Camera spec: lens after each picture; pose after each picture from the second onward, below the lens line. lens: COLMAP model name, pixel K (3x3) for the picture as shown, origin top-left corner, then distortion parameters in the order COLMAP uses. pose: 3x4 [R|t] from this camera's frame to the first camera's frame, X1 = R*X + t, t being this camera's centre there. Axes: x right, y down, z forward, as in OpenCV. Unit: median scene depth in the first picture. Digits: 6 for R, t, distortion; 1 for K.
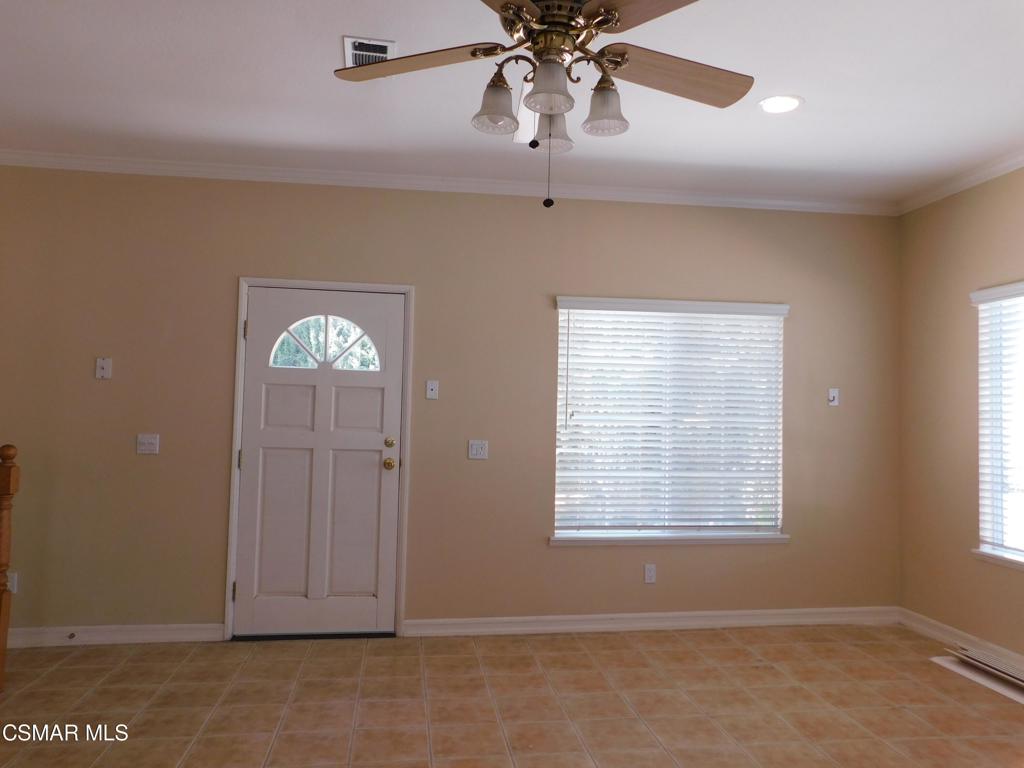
lens RADIAL K [[749.1, 0, 512.0], [0, 749.1, 384.0], [0, 0, 1]] dist [-0.035725, 0.077209]
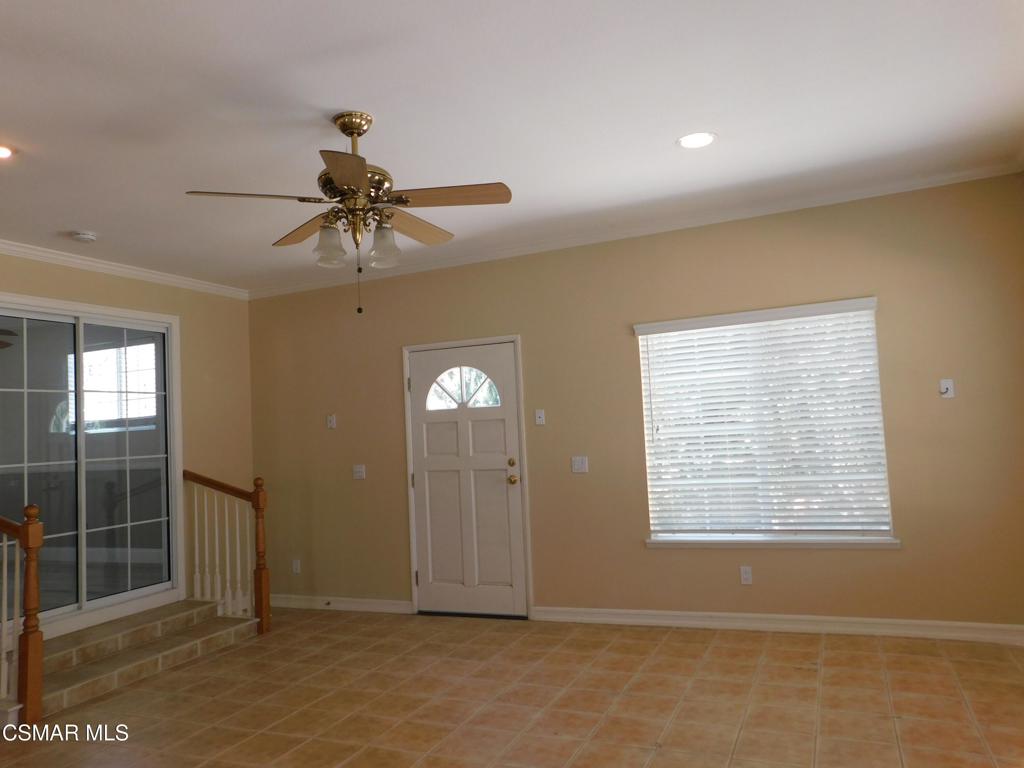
lens RADIAL K [[749.1, 0, 512.0], [0, 749.1, 384.0], [0, 0, 1]] dist [-0.035725, 0.077209]
pose [[0.846439, -0.101280, -0.522765, 0.510635], [0.095709, 0.994694, -0.037743, -0.004734], [0.523813, -0.018086, 0.851641, -0.057901]]
